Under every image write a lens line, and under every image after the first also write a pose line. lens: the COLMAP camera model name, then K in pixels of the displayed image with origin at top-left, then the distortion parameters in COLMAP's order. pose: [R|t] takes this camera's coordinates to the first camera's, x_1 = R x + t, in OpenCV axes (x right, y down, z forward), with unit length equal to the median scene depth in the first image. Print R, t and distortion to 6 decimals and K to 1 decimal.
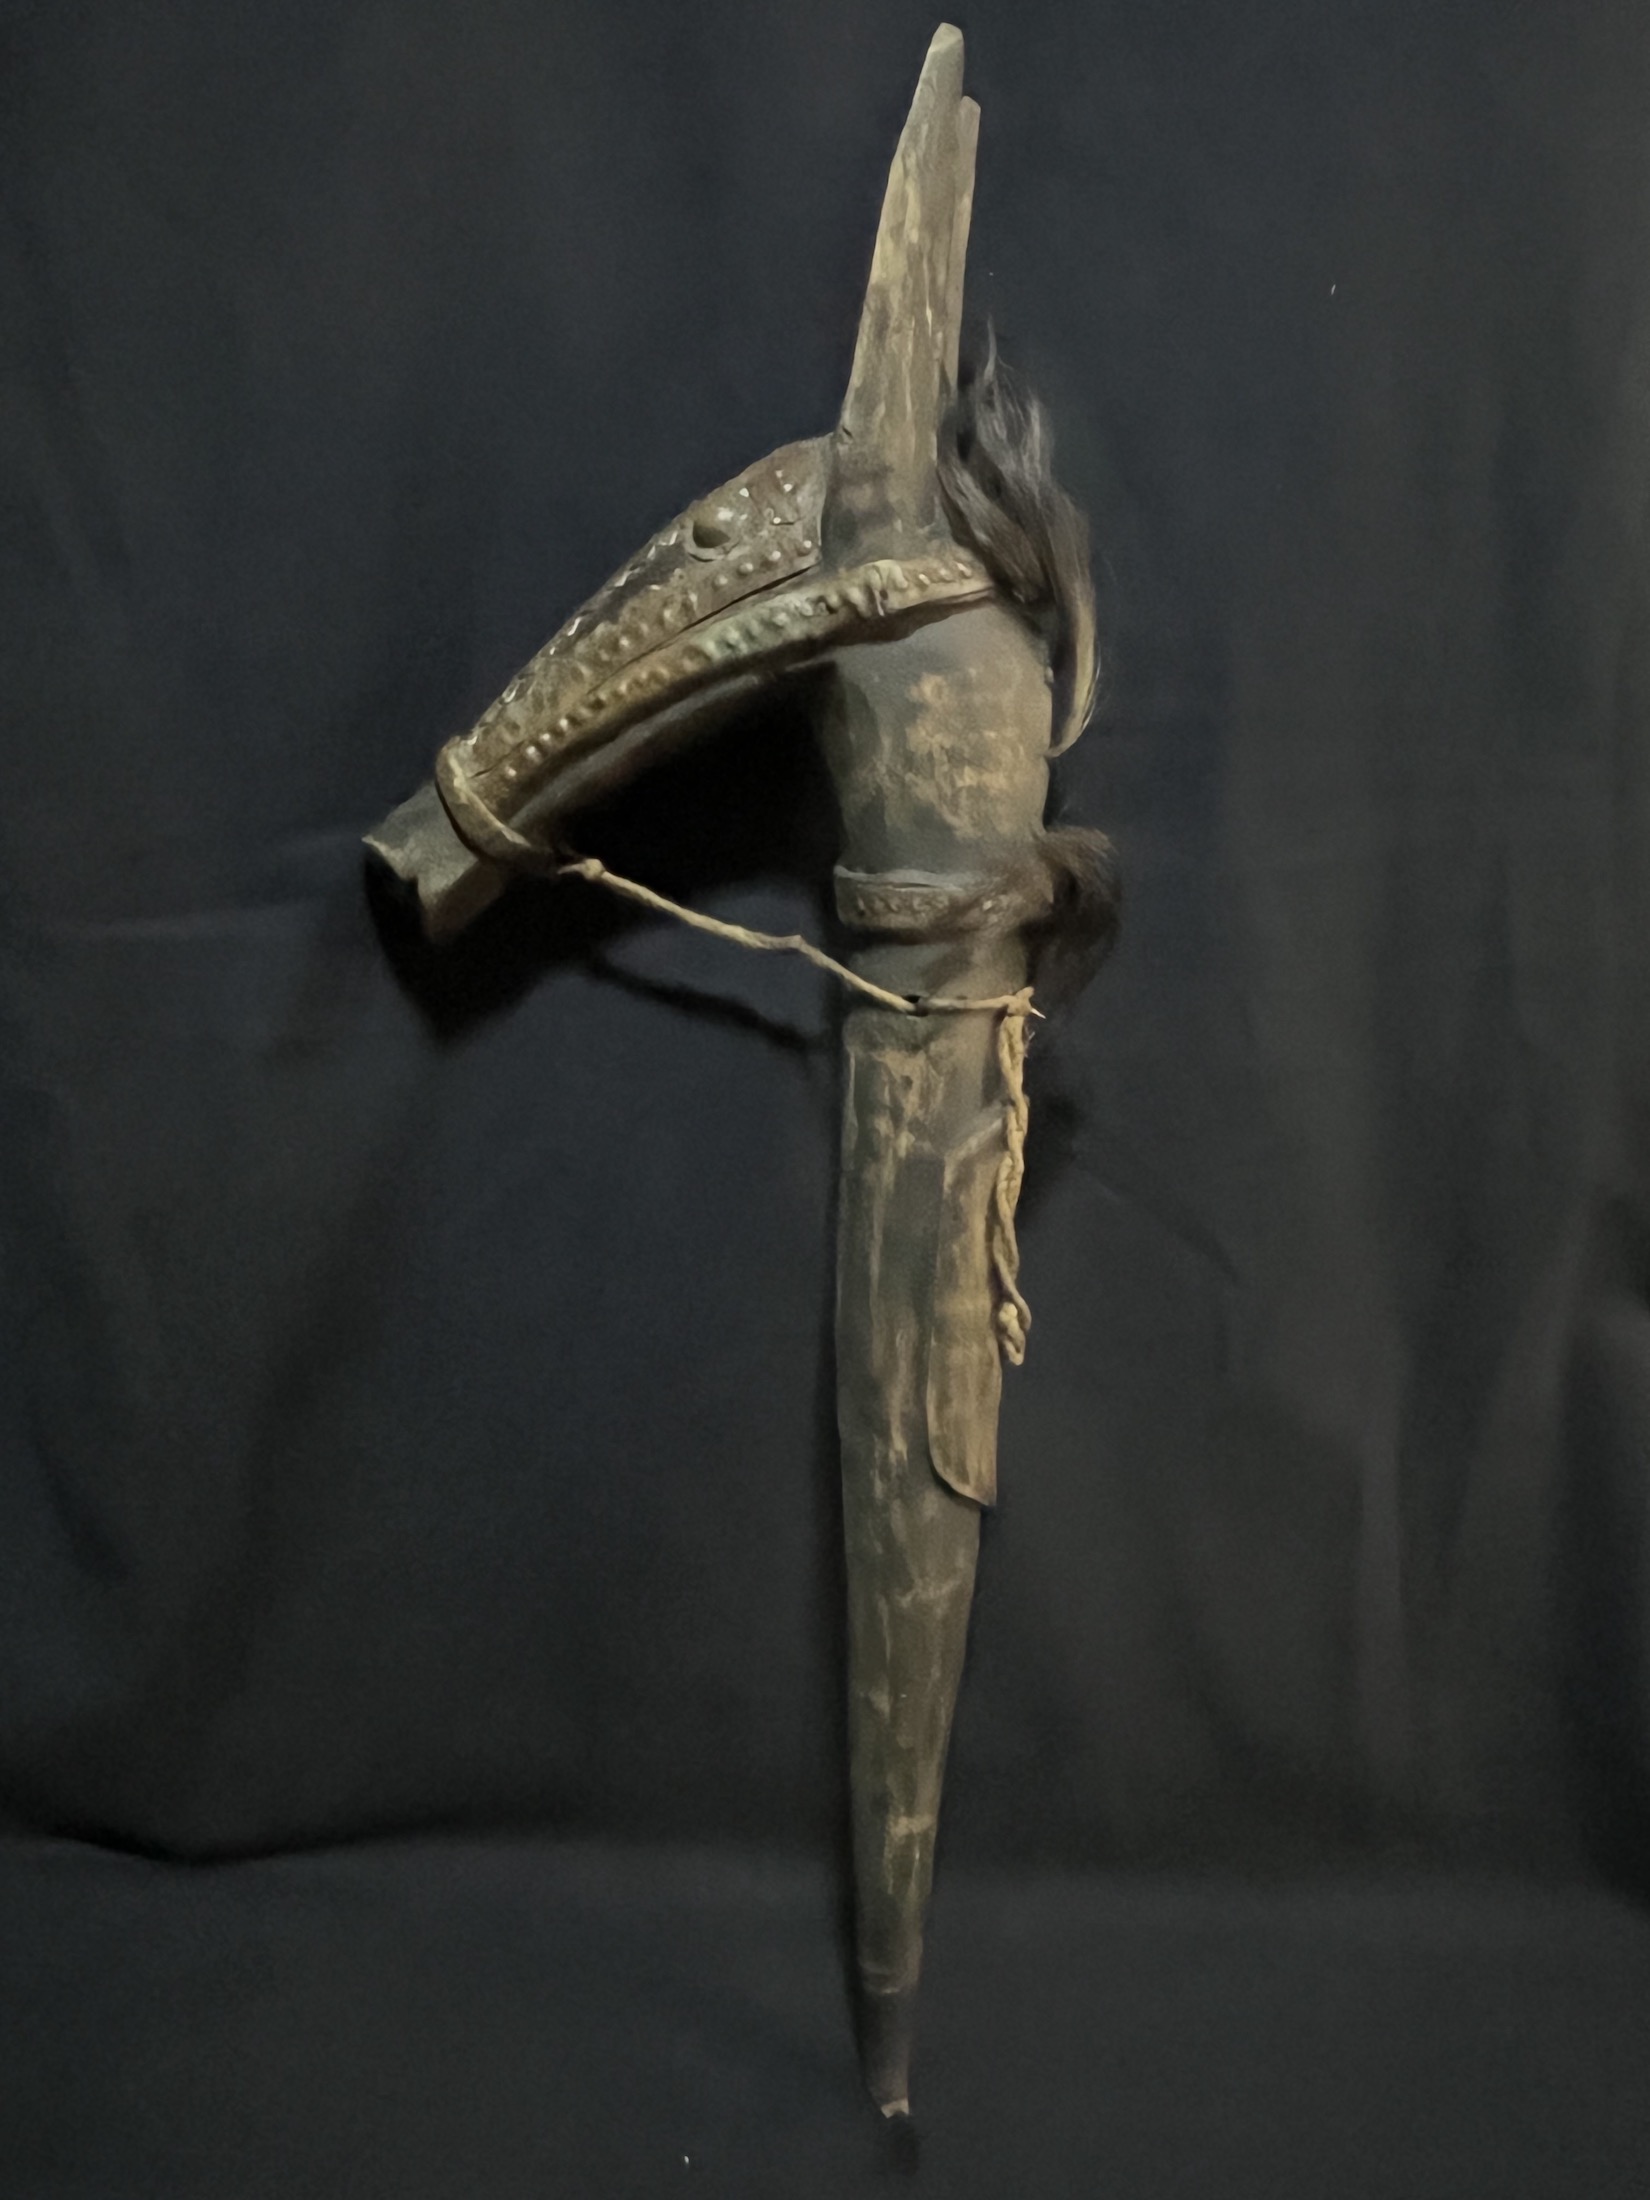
lens RADIAL K [[1486.6, 0, 834.6], [0, 1486.6, 1060.9], [0, 0, 1]] dist [0.003760, -0.003640]
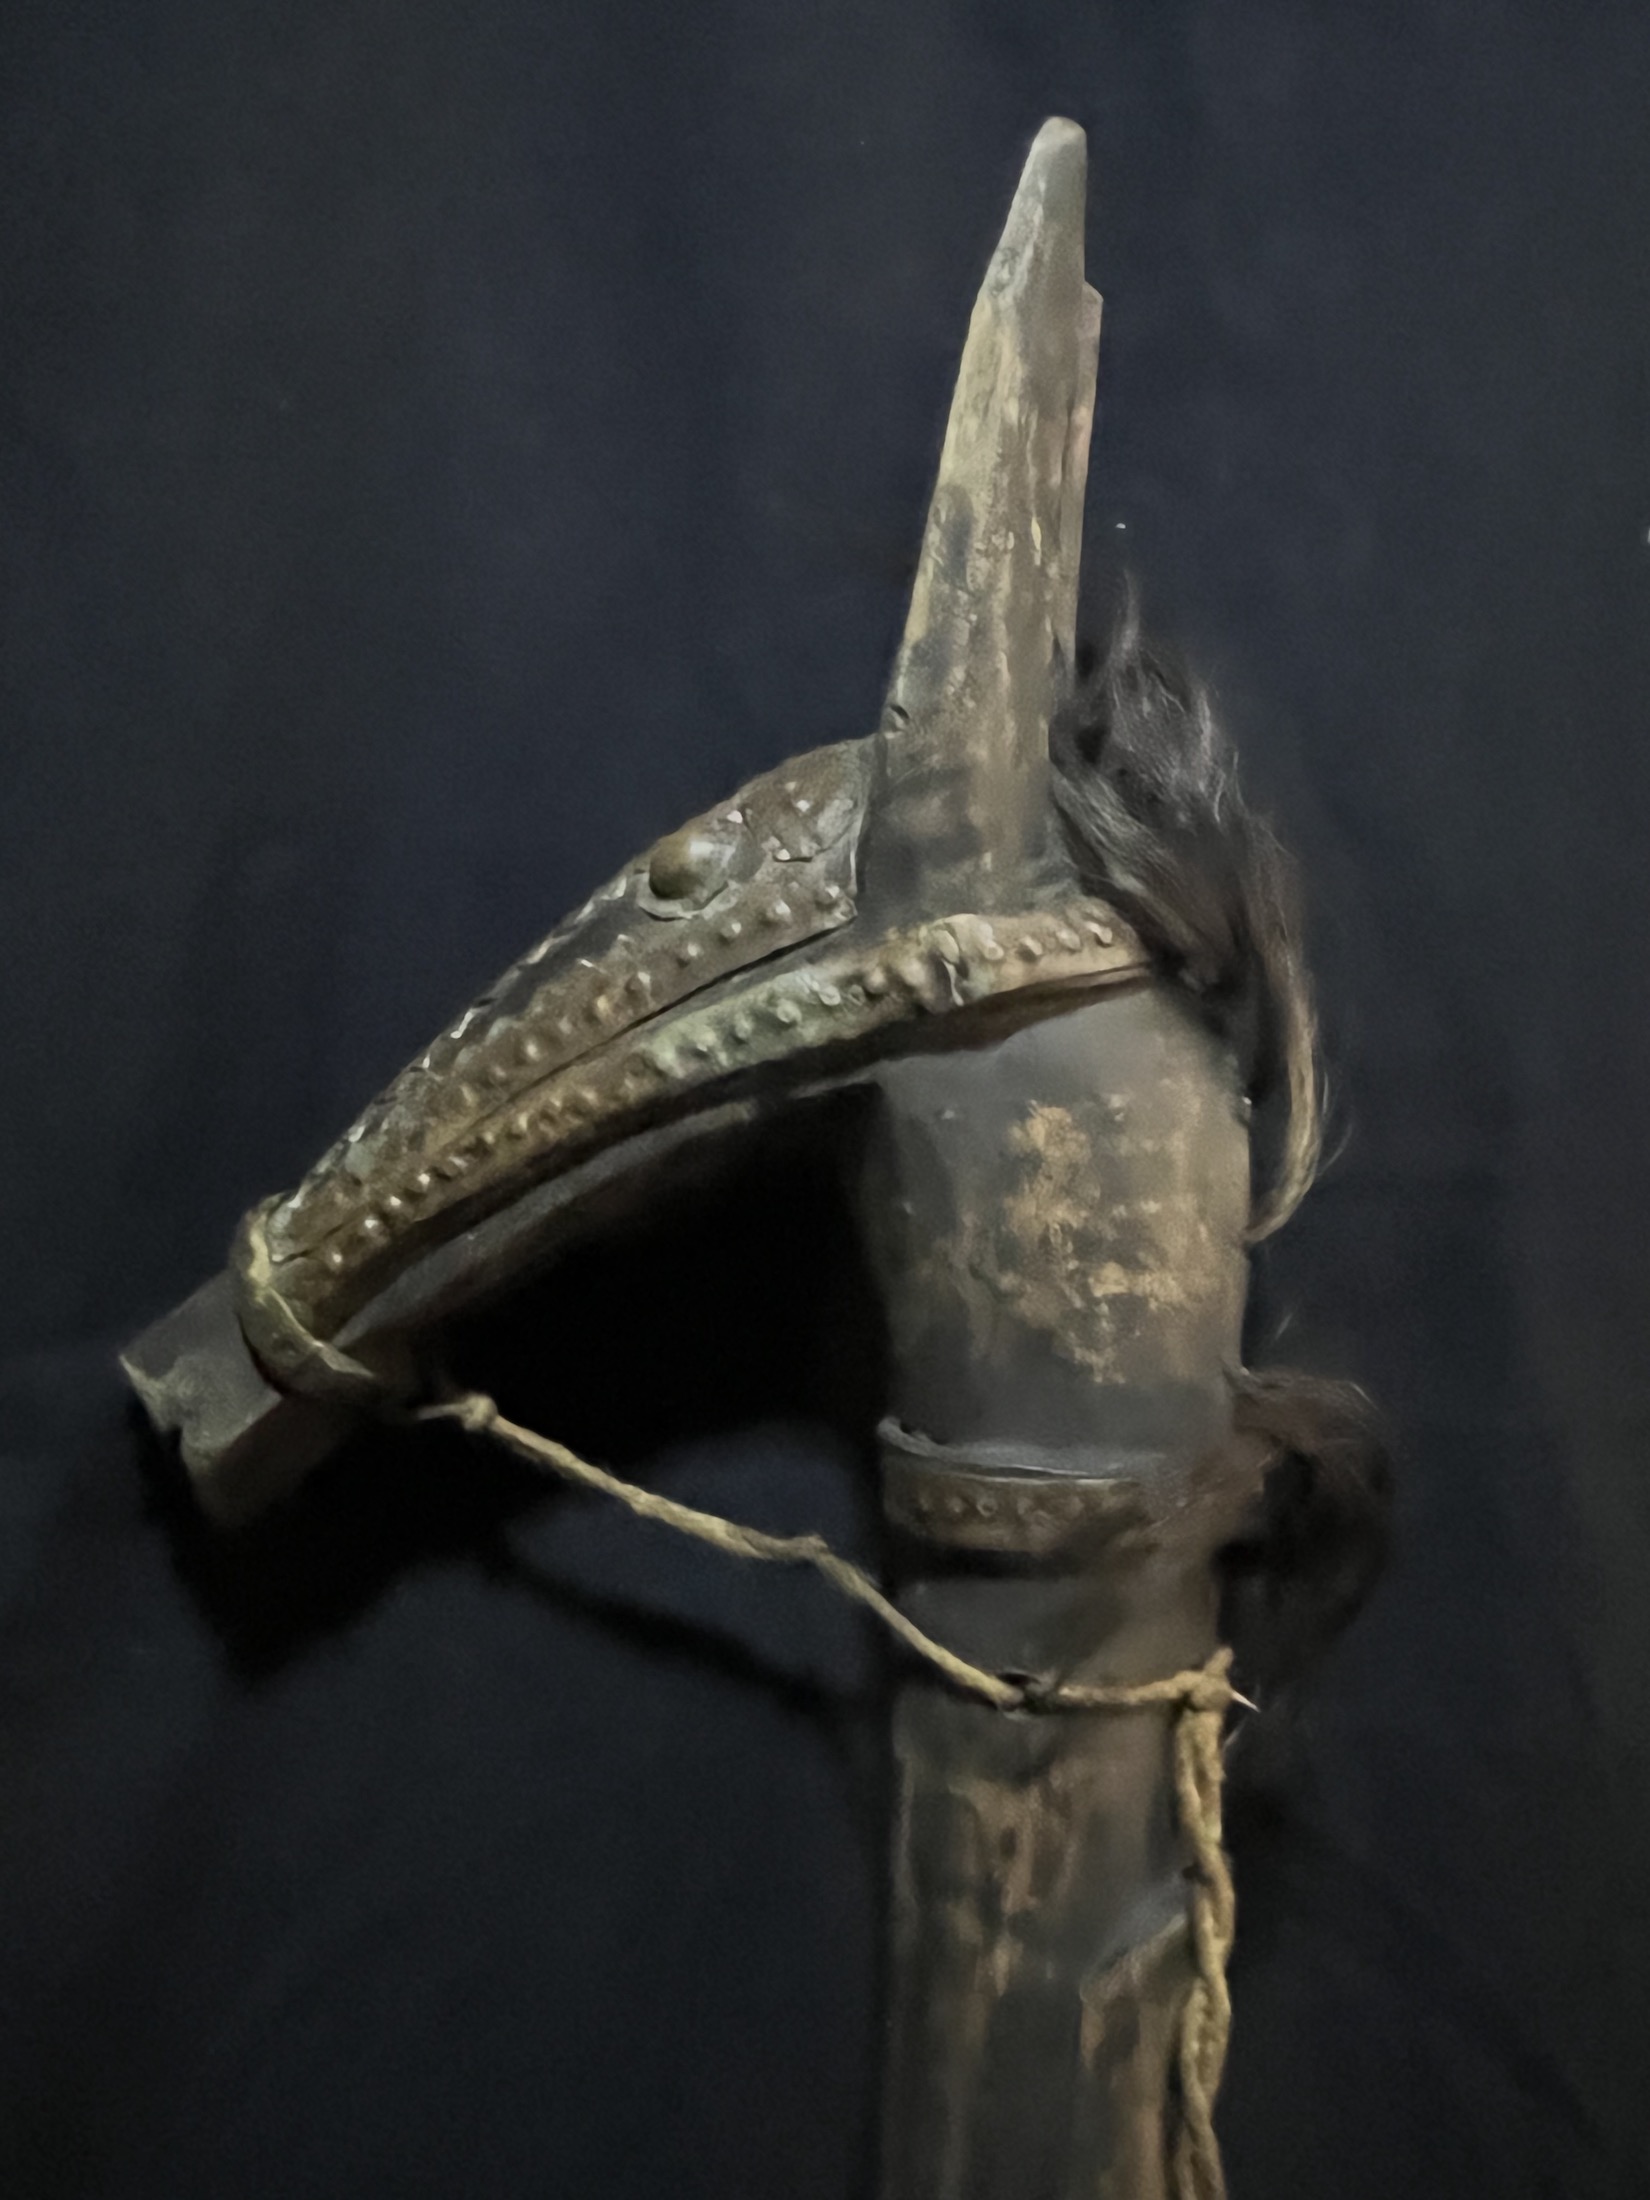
lens RADIAL K [[1486.6, 0, 834.8], [0, 1486.6, 1089.4], [0, 0, 1]] dist [0.003760, -0.003640]
pose [[0.998766, 0.006333, -0.049255, 0.011051], [-0.018763, 0.966437, -0.256217, -0.108984], [0.045979, 0.256825, 0.965364, 0.410138]]
